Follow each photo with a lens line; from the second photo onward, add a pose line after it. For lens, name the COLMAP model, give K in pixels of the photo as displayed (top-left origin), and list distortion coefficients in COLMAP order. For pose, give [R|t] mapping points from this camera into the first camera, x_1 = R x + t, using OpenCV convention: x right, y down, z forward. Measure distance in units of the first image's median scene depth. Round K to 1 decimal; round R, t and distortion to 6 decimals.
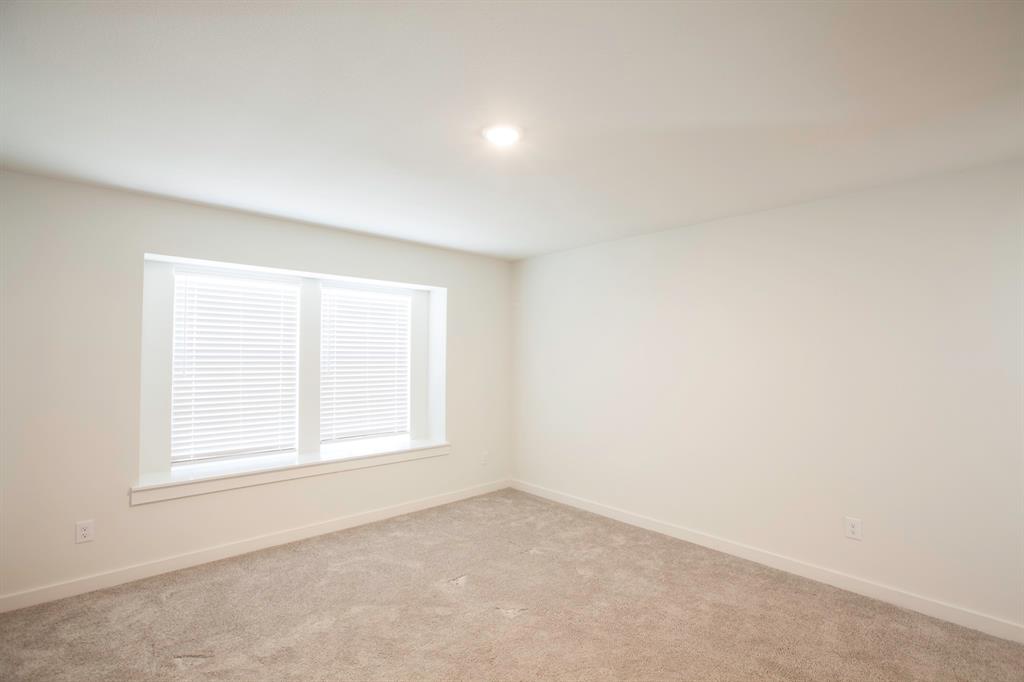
lens RADIAL K [[466.7, 0, 513.6], [0, 466.7, 342.5], [0, 0, 1]] dist [-0.053139, 0.017203]
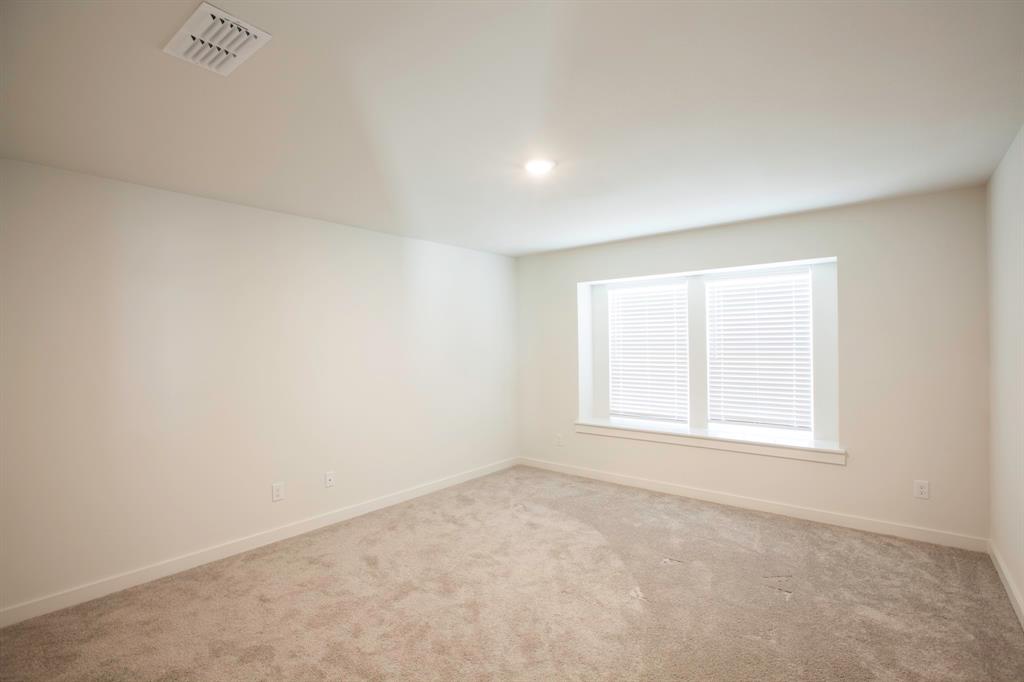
lens RADIAL K [[466.7, 0, 518.5], [0, 466.7, 344.9], [0, 0, 1]] dist [-0.053139, 0.017203]
pose [[0.135363, -0.000880, -0.990796, 0.618641], [0.038265, 0.999258, 0.004341, 0.011101], [0.990057, -0.038501, 0.135296, 0.393673]]
